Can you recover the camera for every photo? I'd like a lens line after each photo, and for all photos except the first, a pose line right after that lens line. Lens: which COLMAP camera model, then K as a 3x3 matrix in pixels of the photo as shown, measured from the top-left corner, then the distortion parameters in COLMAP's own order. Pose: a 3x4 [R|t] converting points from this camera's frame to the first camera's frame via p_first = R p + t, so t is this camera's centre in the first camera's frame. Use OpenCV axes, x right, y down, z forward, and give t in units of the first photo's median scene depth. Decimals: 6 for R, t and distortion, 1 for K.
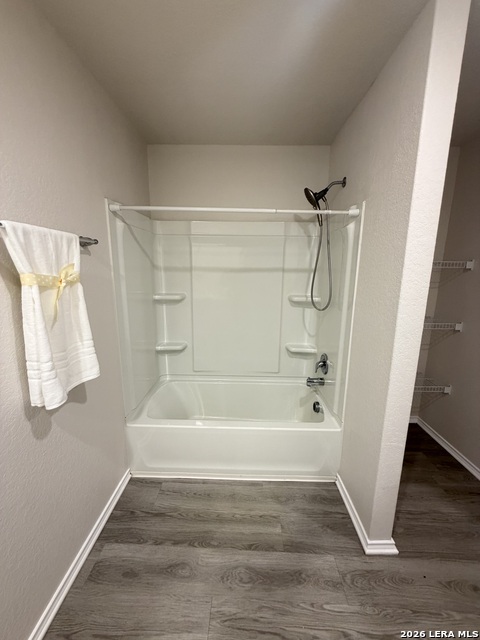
lens RADIAL K [[257.0, 0, 239.7], [0, 257.0, 316.3], [0, 0, 1]] dist [0.000000, -0.000256]
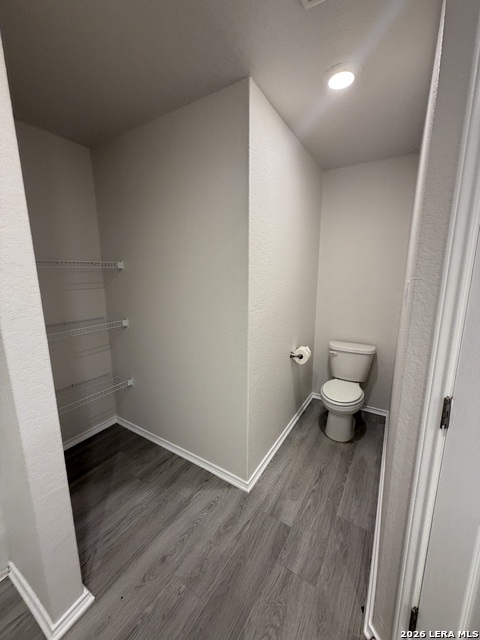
lens RADIAL K [[257.0, 0, 242.7], [0, 257.0, 318.3], [0, 0, 1]] dist [0.000000, -0.000256]
pose [[0.499904, -0.175236, 0.848168, 0.189051], [0.173154, 0.979767, 0.100370, -0.000396], [-0.848595, 0.096689, 0.520132, 0.023819]]
